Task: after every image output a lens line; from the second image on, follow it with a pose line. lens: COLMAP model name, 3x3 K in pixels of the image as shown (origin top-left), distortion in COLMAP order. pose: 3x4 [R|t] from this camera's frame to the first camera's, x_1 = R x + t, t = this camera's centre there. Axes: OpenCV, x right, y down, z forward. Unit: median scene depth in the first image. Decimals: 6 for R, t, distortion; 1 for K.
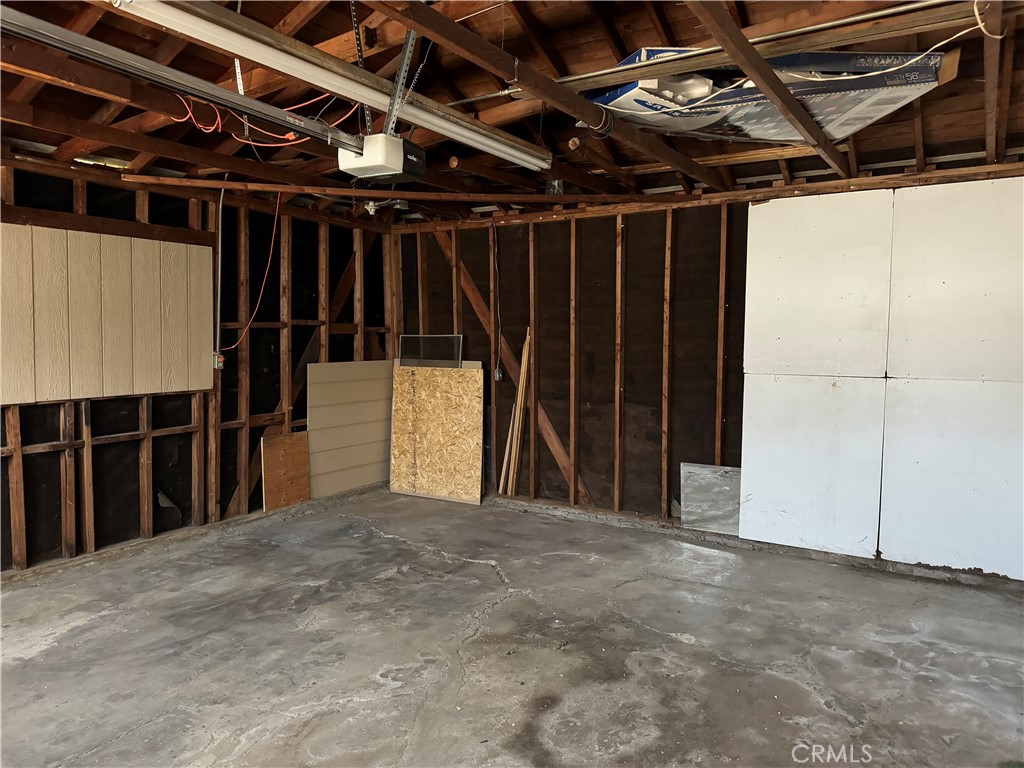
lens RADIAL K [[709.4, 0, 512.0], [0, 709.4, 384.0], [0, 0, 1]] dist [0.090776, -0.133512]
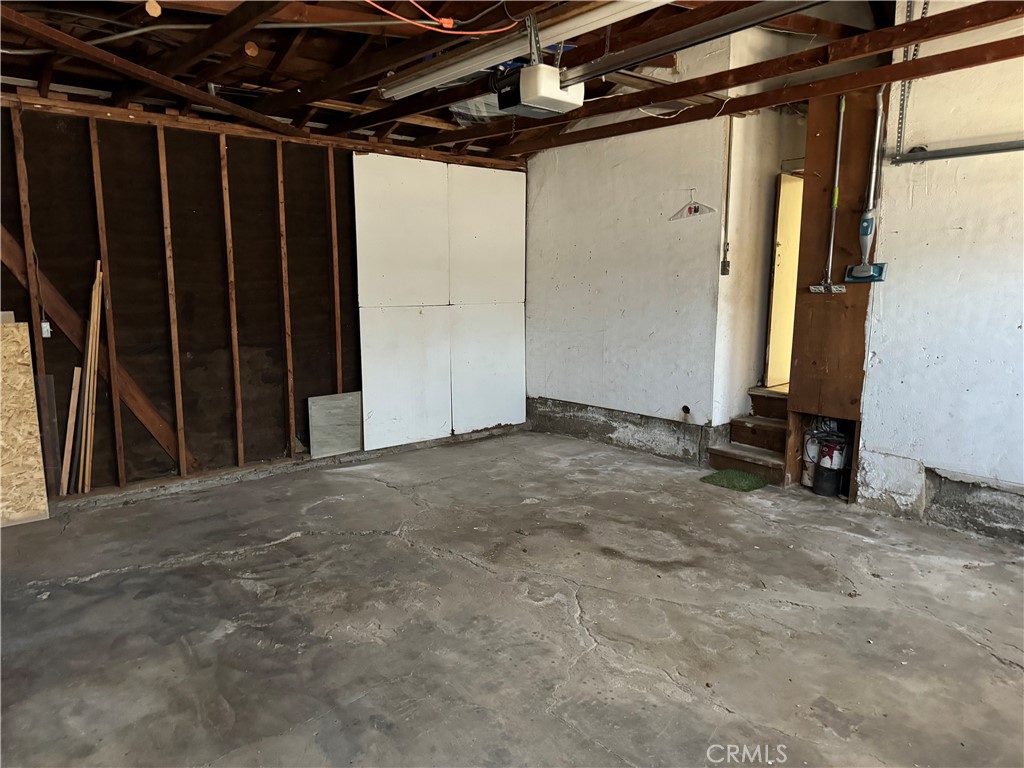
lens RADIAL K [[709.4, 0, 512.0], [0, 709.4, 384.0], [0, 0, 1]] dist [0.090776, -0.133512]
pose [[0.307094, -0.148902, 0.939958, -0.762941], [0.067711, 0.988599, 0.134486, -0.033586], [-0.949267, 0.022346, 0.313675, 0.476654]]
